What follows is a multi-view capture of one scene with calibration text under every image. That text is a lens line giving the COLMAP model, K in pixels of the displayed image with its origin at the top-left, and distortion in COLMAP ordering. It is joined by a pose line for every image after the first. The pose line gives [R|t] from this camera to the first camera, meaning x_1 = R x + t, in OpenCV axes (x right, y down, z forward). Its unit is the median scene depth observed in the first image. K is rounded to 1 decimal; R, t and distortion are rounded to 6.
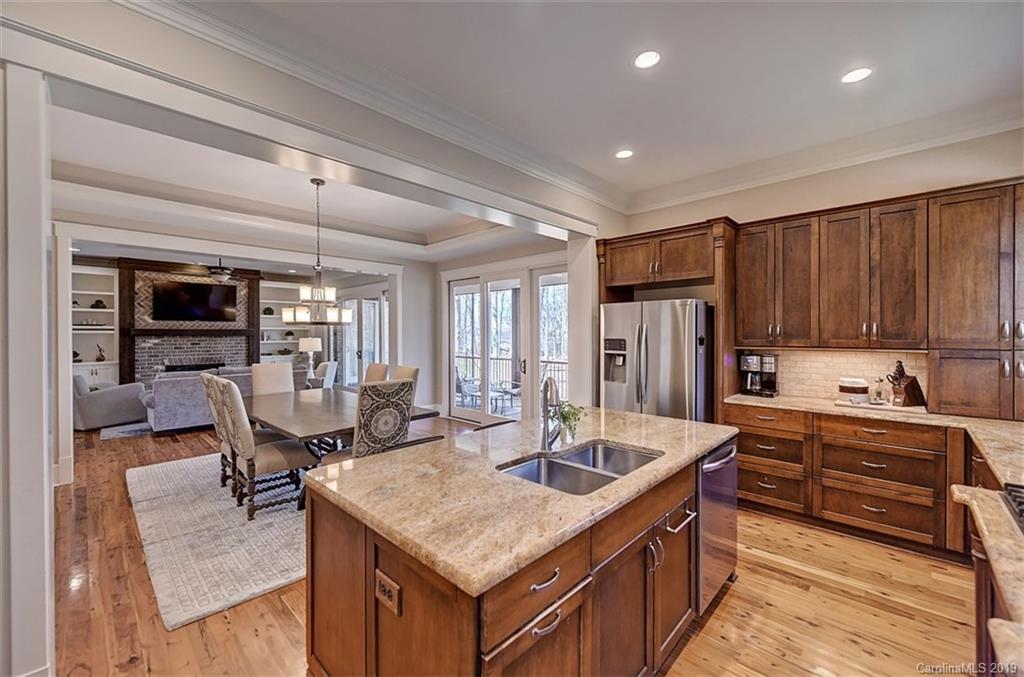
lens RADIAL K [[406.0, 0, 516.9], [0, 406.0, 333.6], [0, 0, 1]] dist [0.000015, -0.000335]
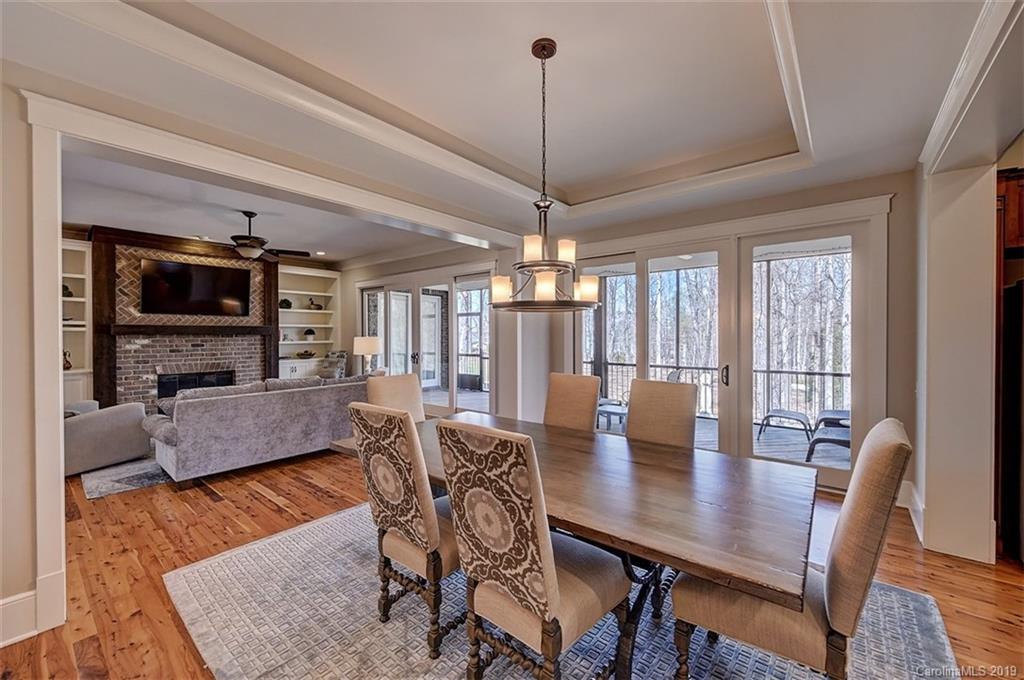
lens RADIAL K [[406.0, 0, 517.4], [0, 406.0, 335.9], [0, 0, 1]] dist [0.000015, -0.000335]
pose [[0.997334, -0.001555, 0.072949, -0.270888], [0.001279, 0.999992, 0.003840, 0.006208], [-0.072954, -0.003737, 0.997328, 0.217024]]
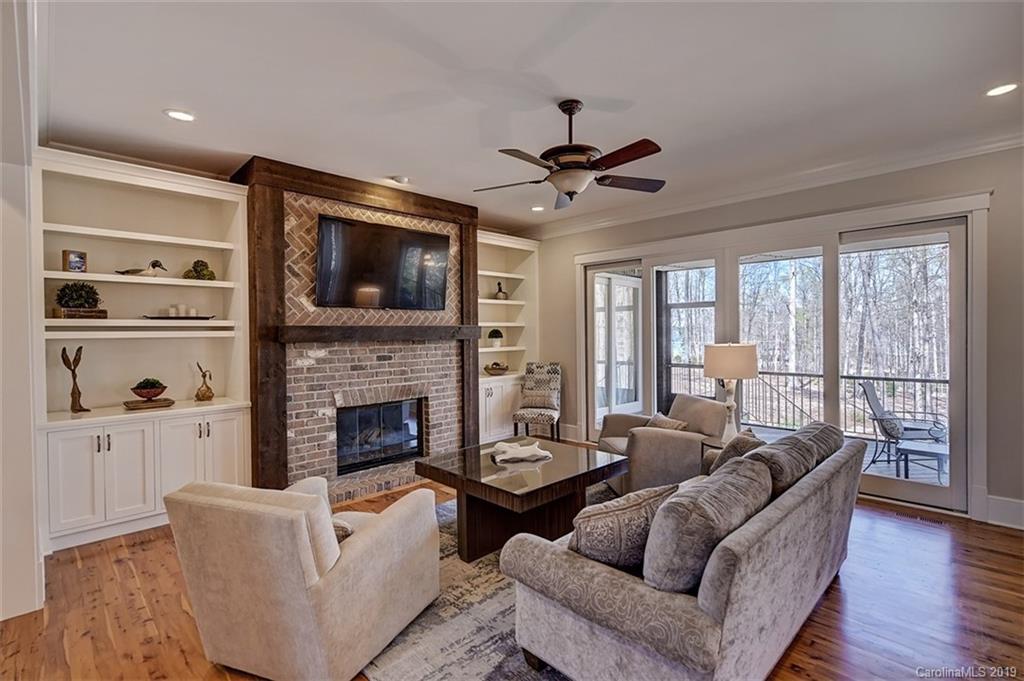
lens RADIAL K [[472.7, 0, 514.2], [0, 472.7, 336.6], [0, 0, 1]] dist [-0.000448, -0.000452]
pose [[0.999311, -0.005456, -0.036705, -0.667421], [0.005898, 0.999911, 0.011957, -0.005078], [0.036636, -0.012166, 0.999255, 0.497652]]
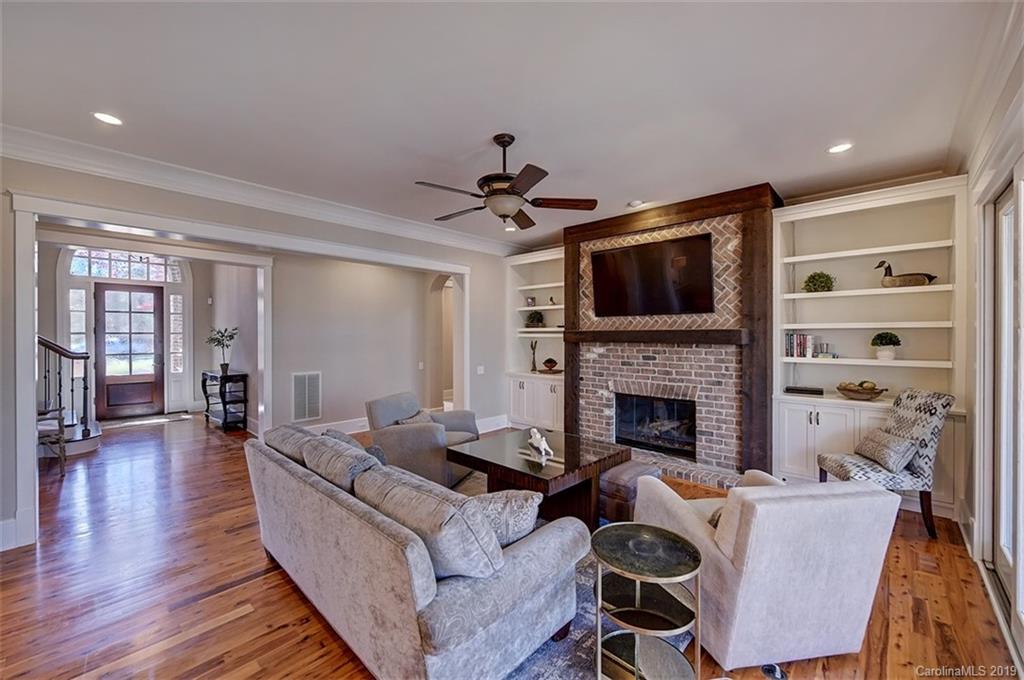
lens RADIAL K [[406.0, 0, 520.0], [0, 406.0, 336.9], [0, 0, 1]] dist [0.000015, -0.000335]
pose [[0.005461, 0.008963, -0.999945, -0.272751], [0.001188, 0.999959, 0.008969, -0.008019], [0.999984, -0.001237, 0.005450, 0.884965]]
